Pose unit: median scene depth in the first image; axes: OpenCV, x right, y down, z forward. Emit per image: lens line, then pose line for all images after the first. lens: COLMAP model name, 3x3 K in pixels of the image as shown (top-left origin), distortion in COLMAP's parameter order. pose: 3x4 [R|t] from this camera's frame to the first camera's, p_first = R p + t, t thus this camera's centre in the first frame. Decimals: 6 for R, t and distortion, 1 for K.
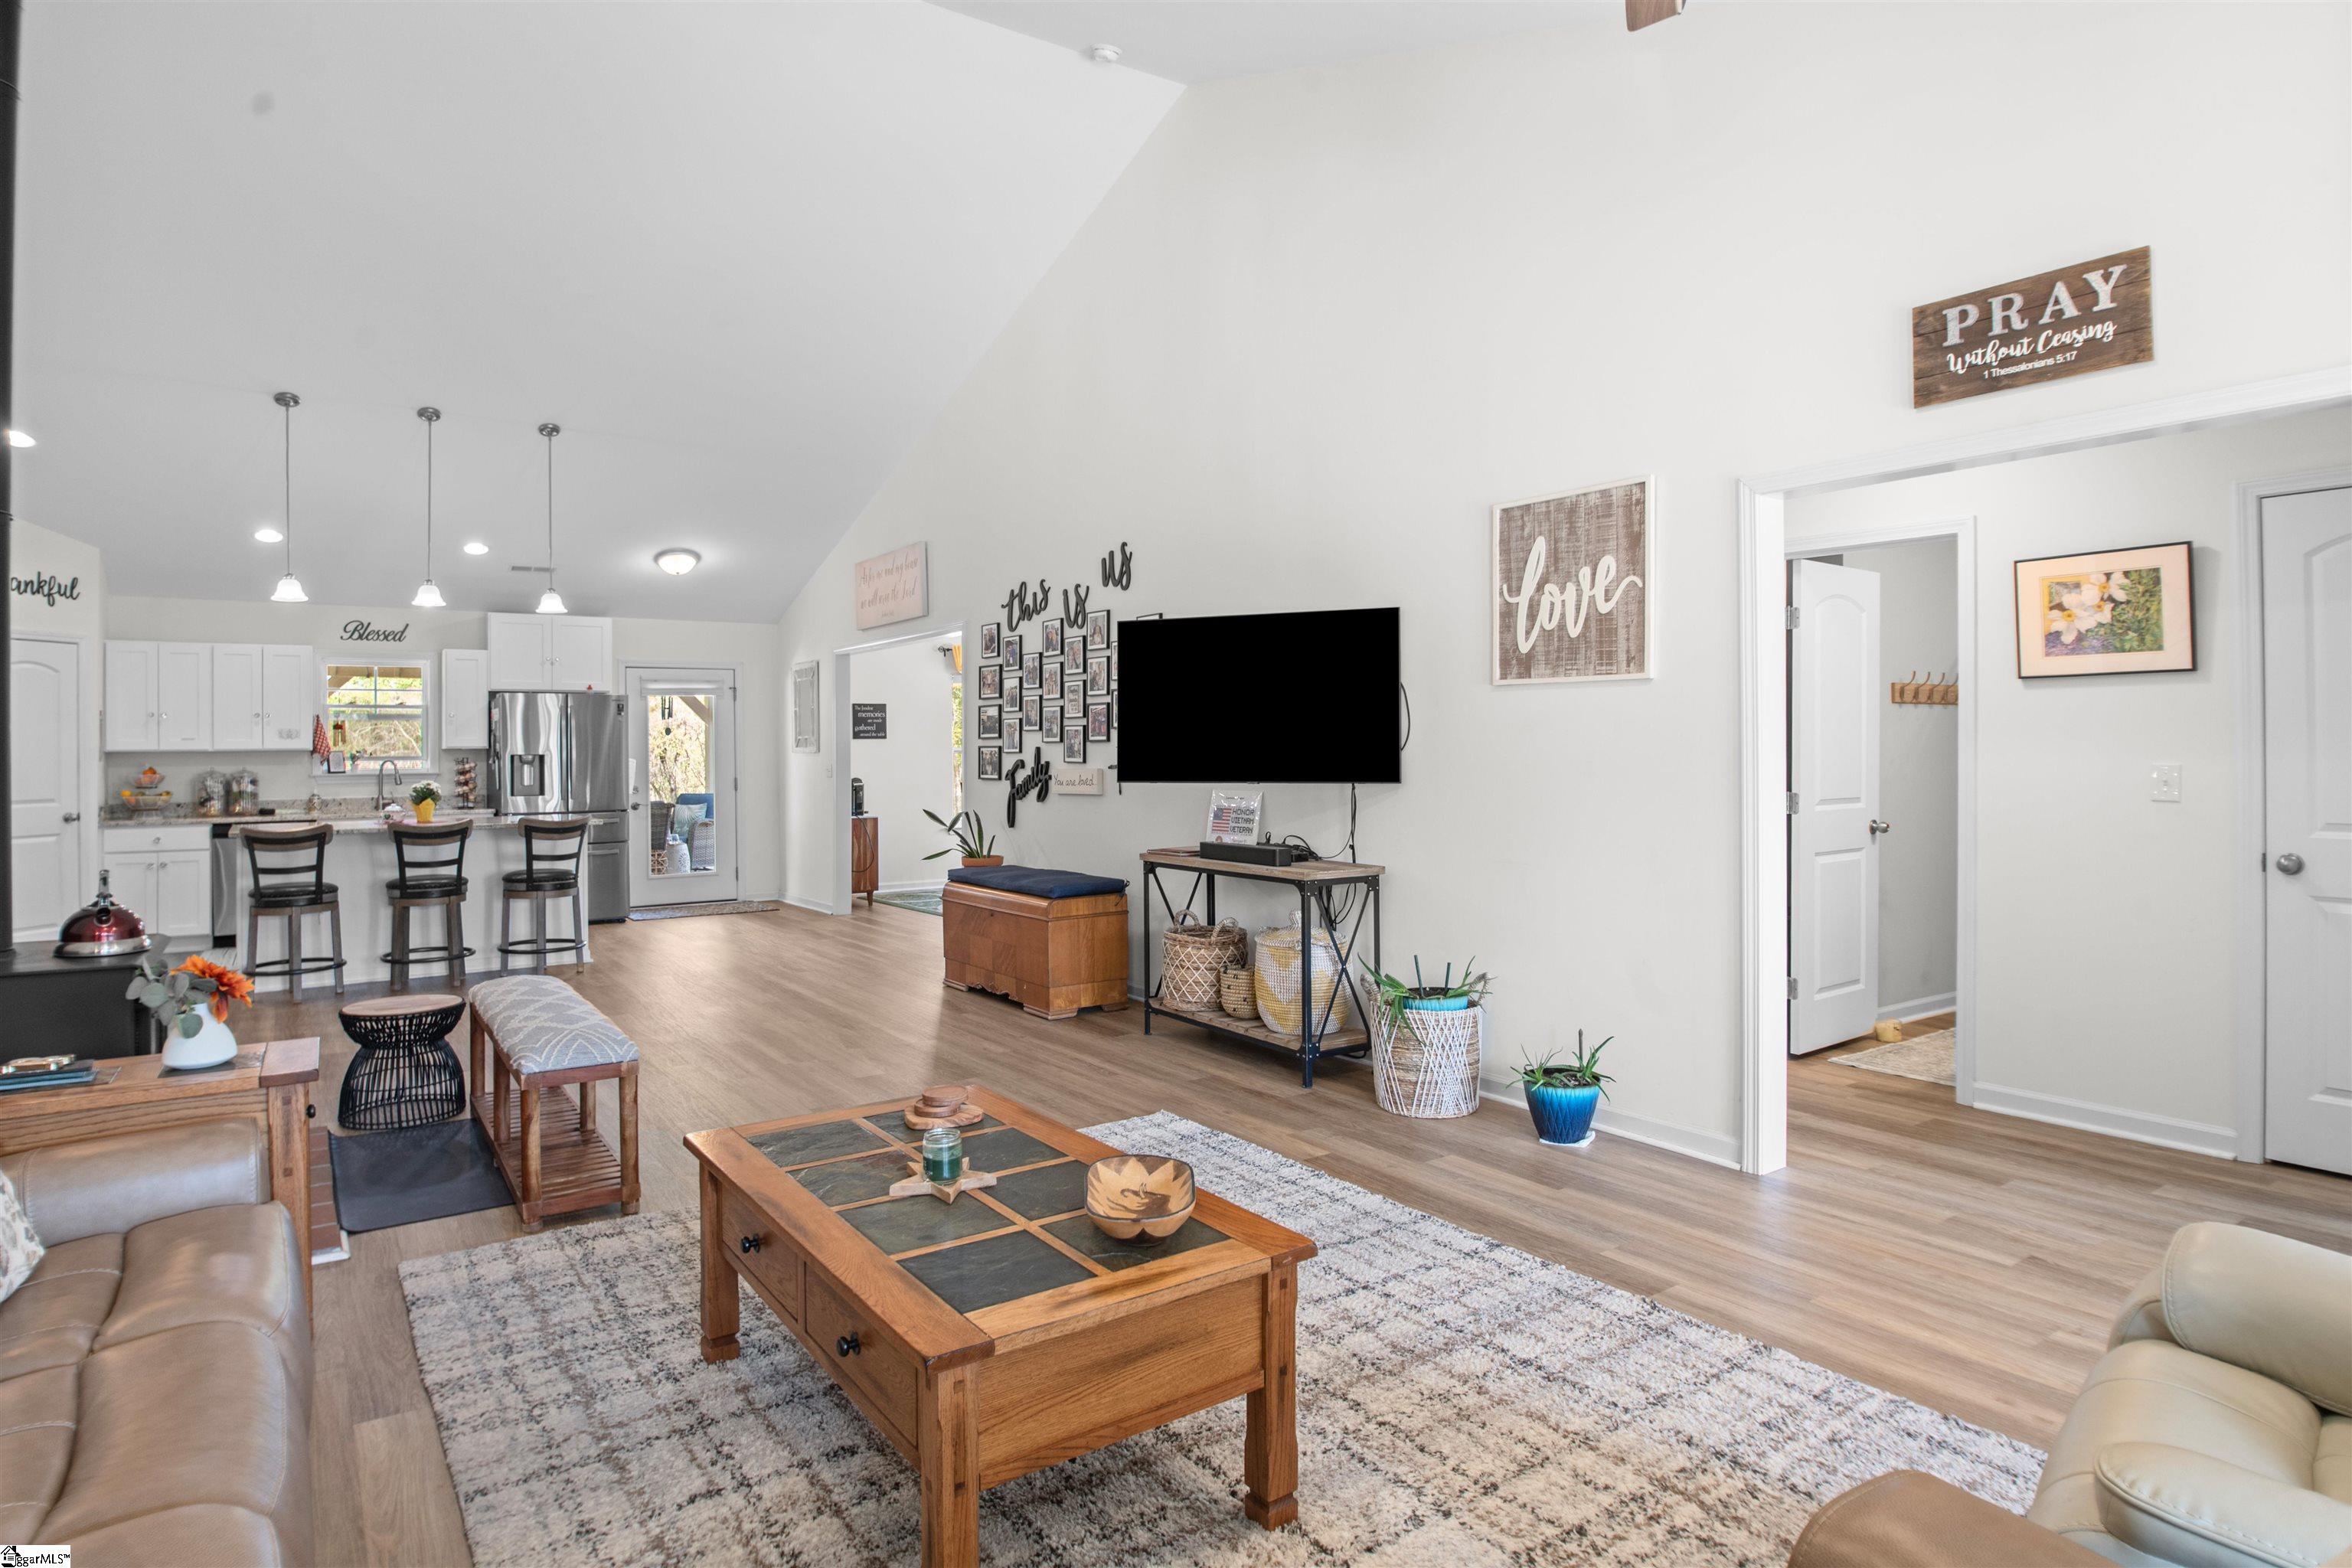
lens RADIAL K [[1291.9, 0, 1142.0], [0, 1291.9, 737.8], [0, 0, 1]] dist [-0.024811, -0.000187]
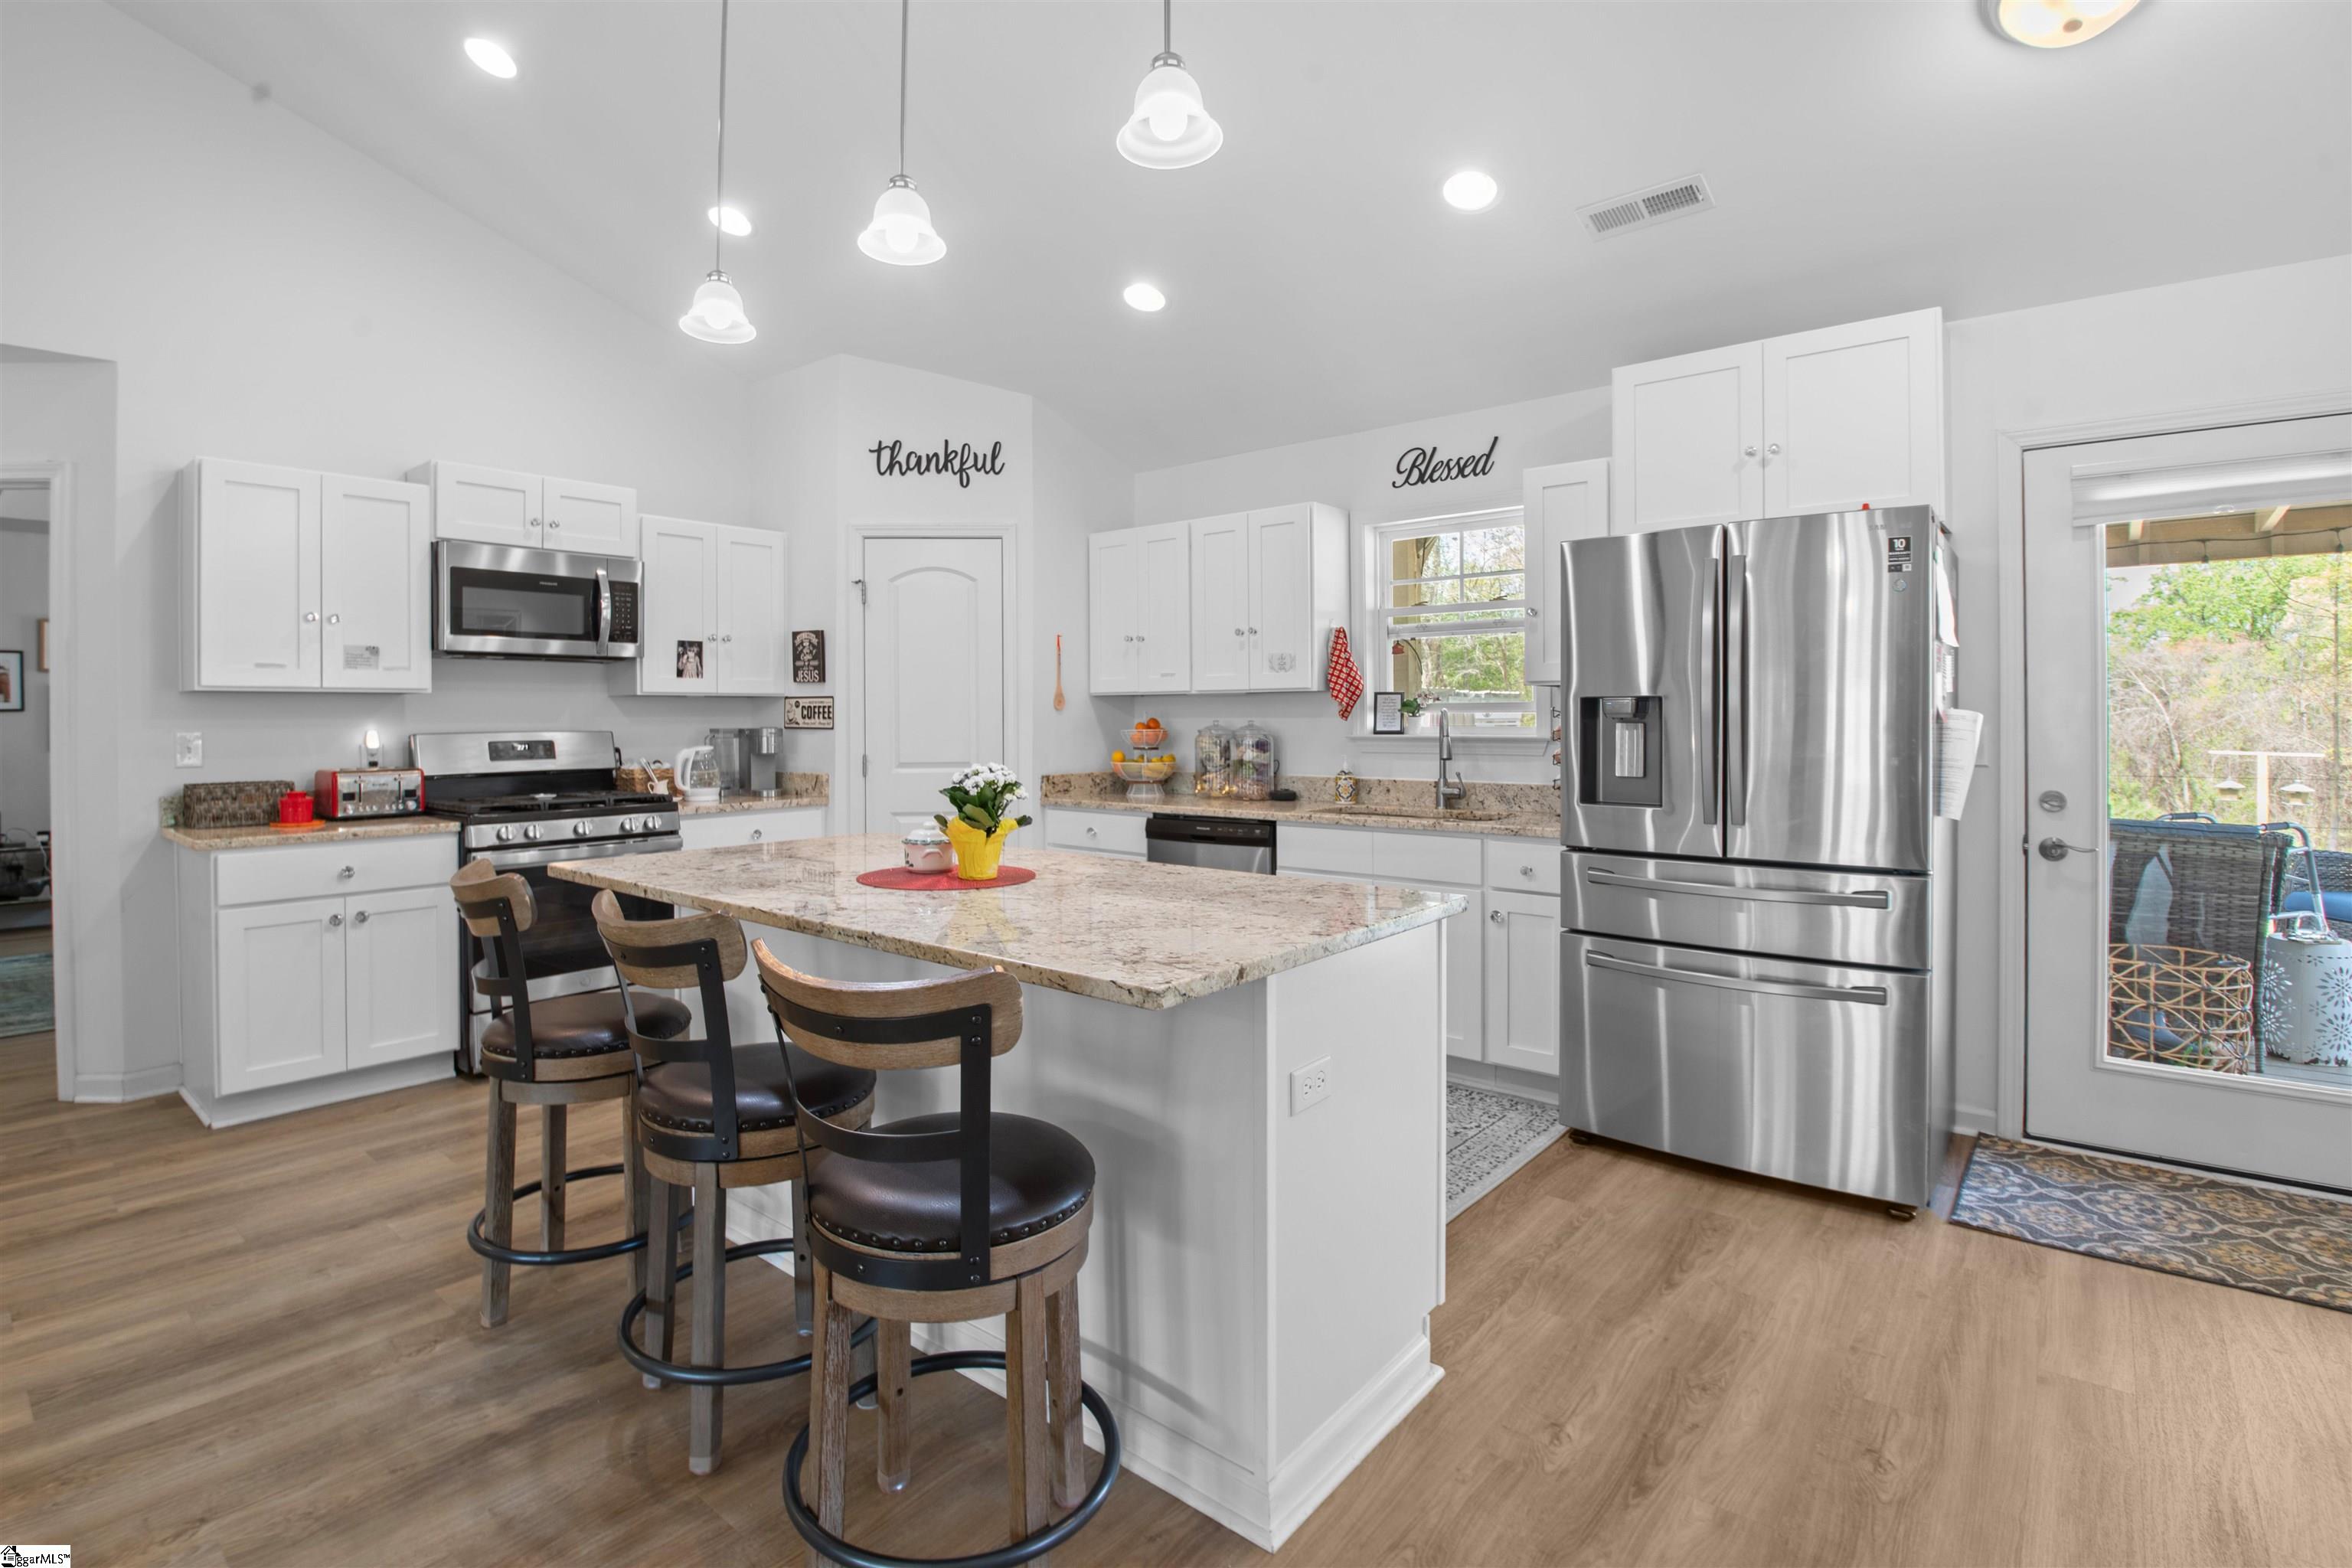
lens RADIAL K [[1101.0, 0, 1146.4], [0, 1101.0, 724.1], [0, 0, 1]] dist [-0.022545, 0.000012]
pose [[0.270833, 0.017492, -0.962468, -0.424146], [0.009490, 0.999738, 0.020840, 0.026669], [0.962580, -0.014777, 0.270596, 1.612832]]
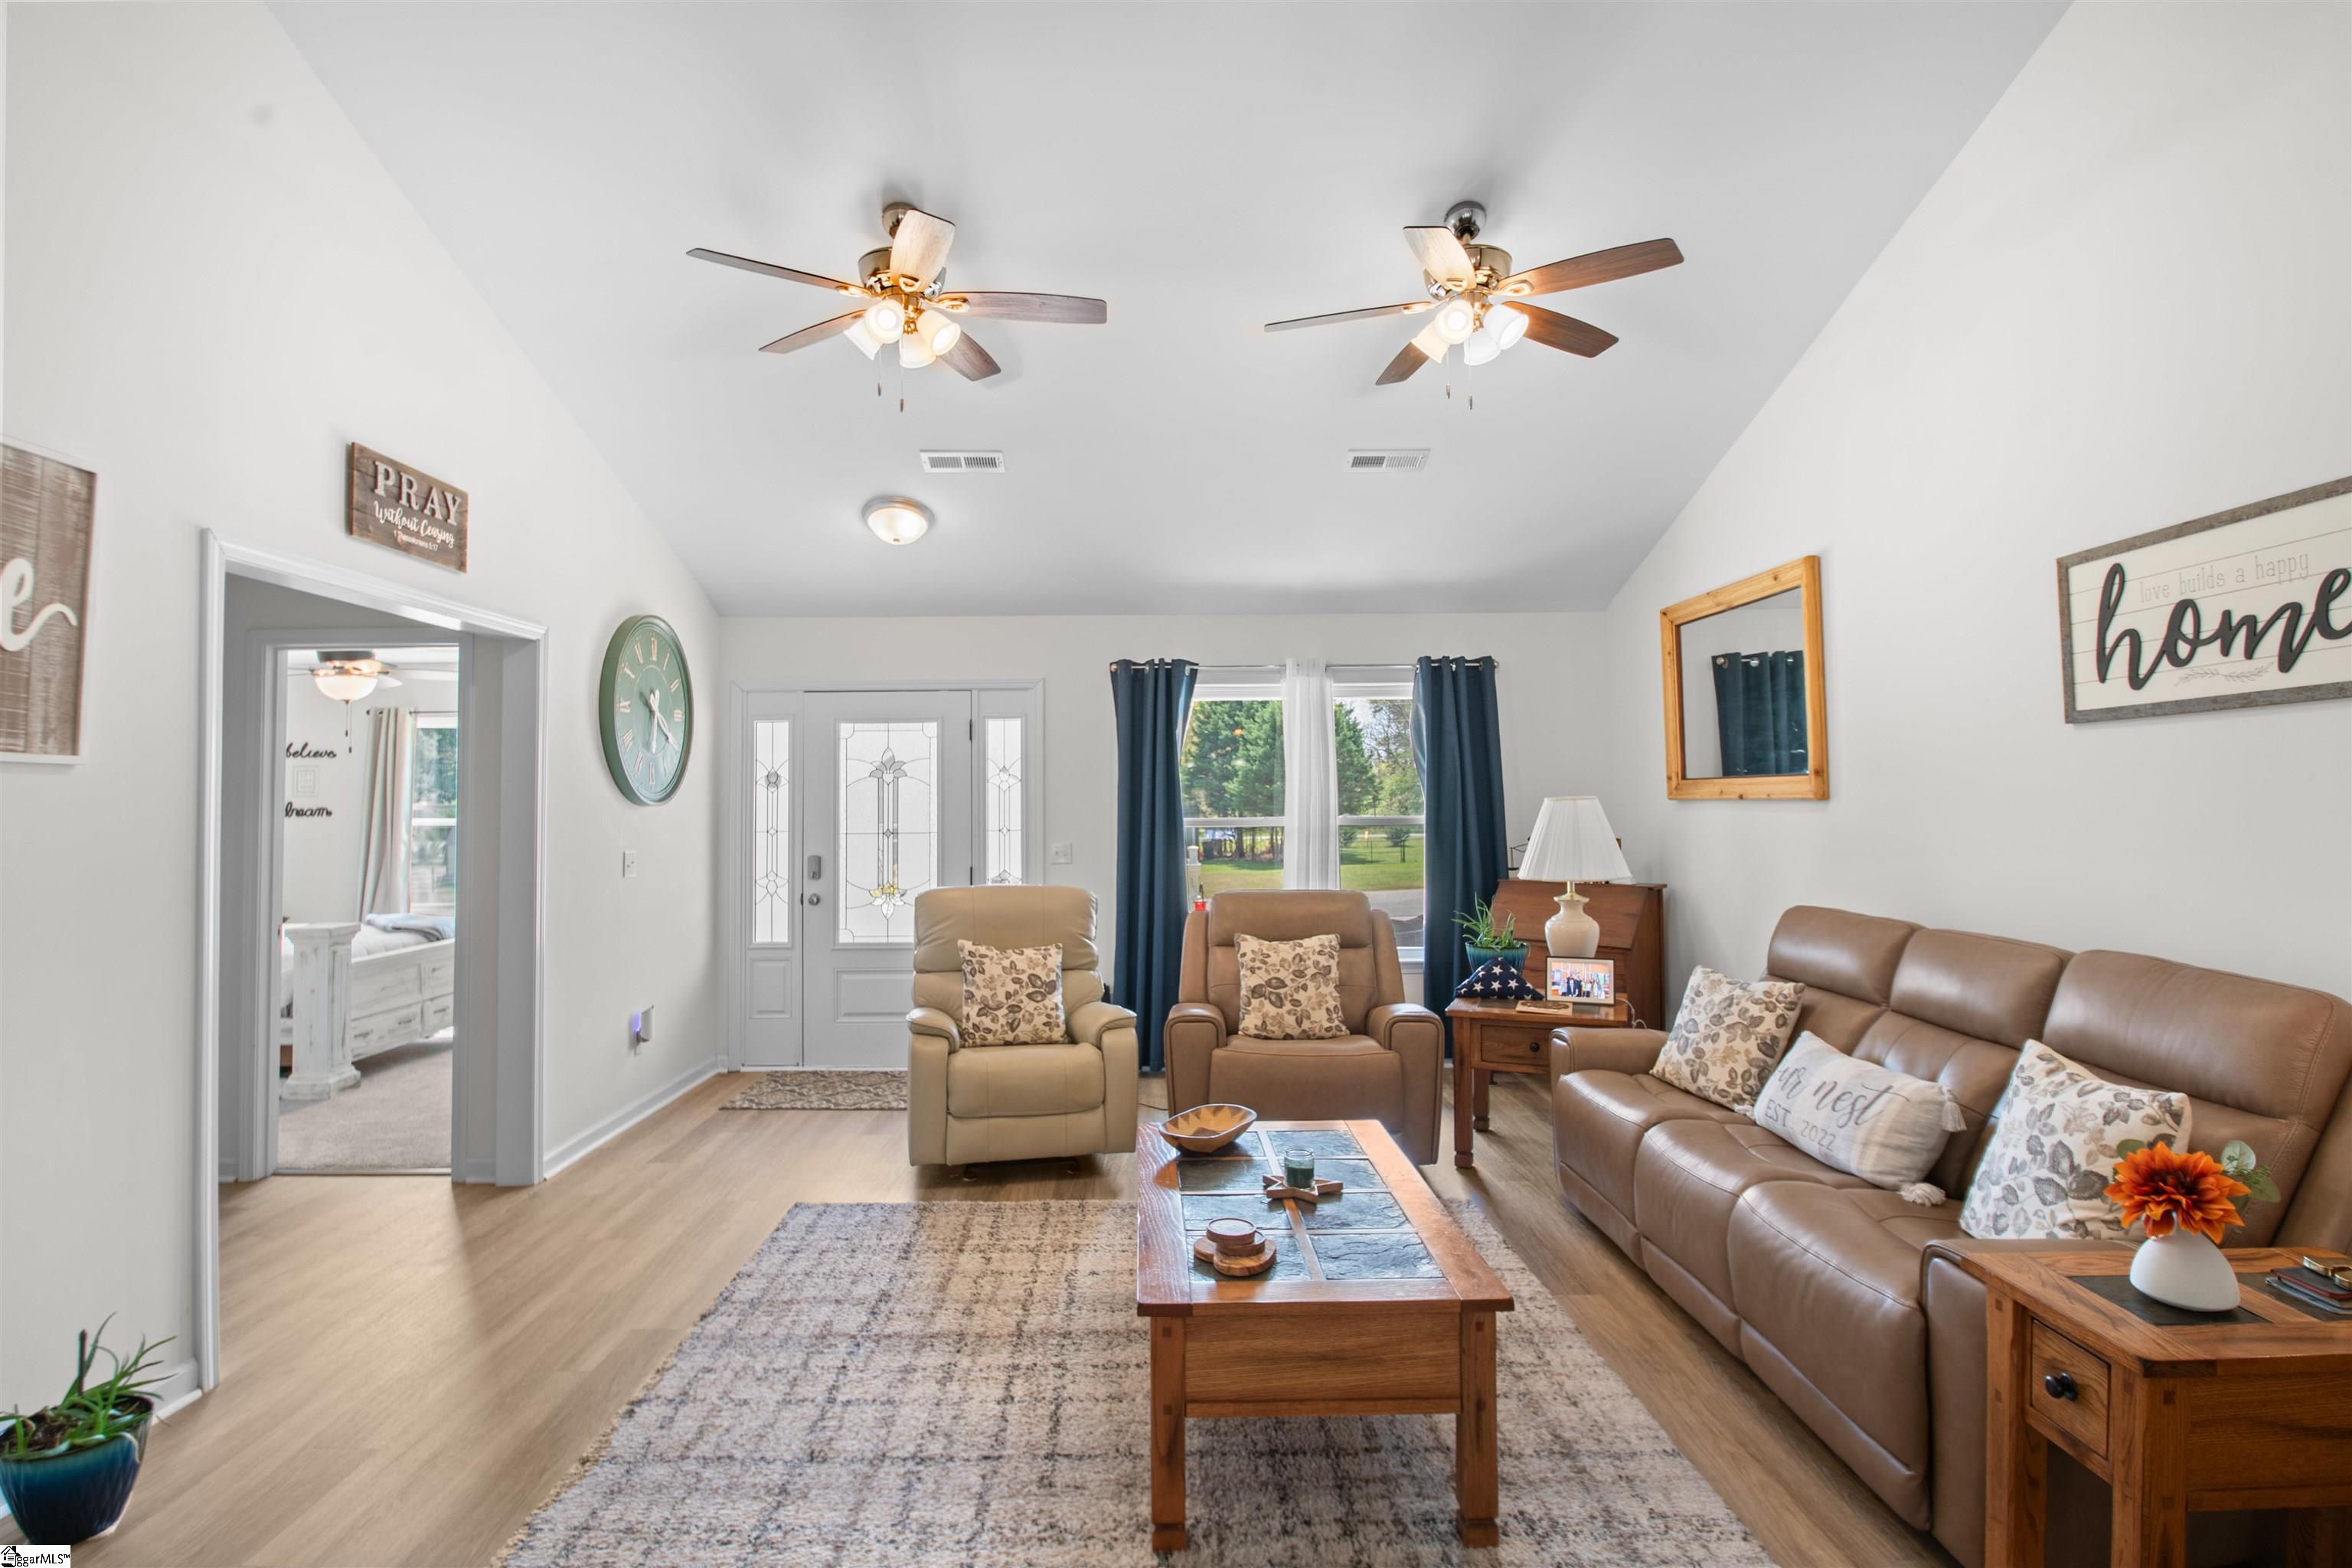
lens RADIAL K [[1144.1, 0, 1157.0], [0, 1144.1, 758.3], [0, 0, 1]] dist [-0.018603, -0.007976]
pose [[-0.835954, 0.036327, 0.547595, -0.349693], [0.011876, 0.998771, -0.048126, -0.013762], [-0.548670, -0.033728, -0.835358, 1.059327]]
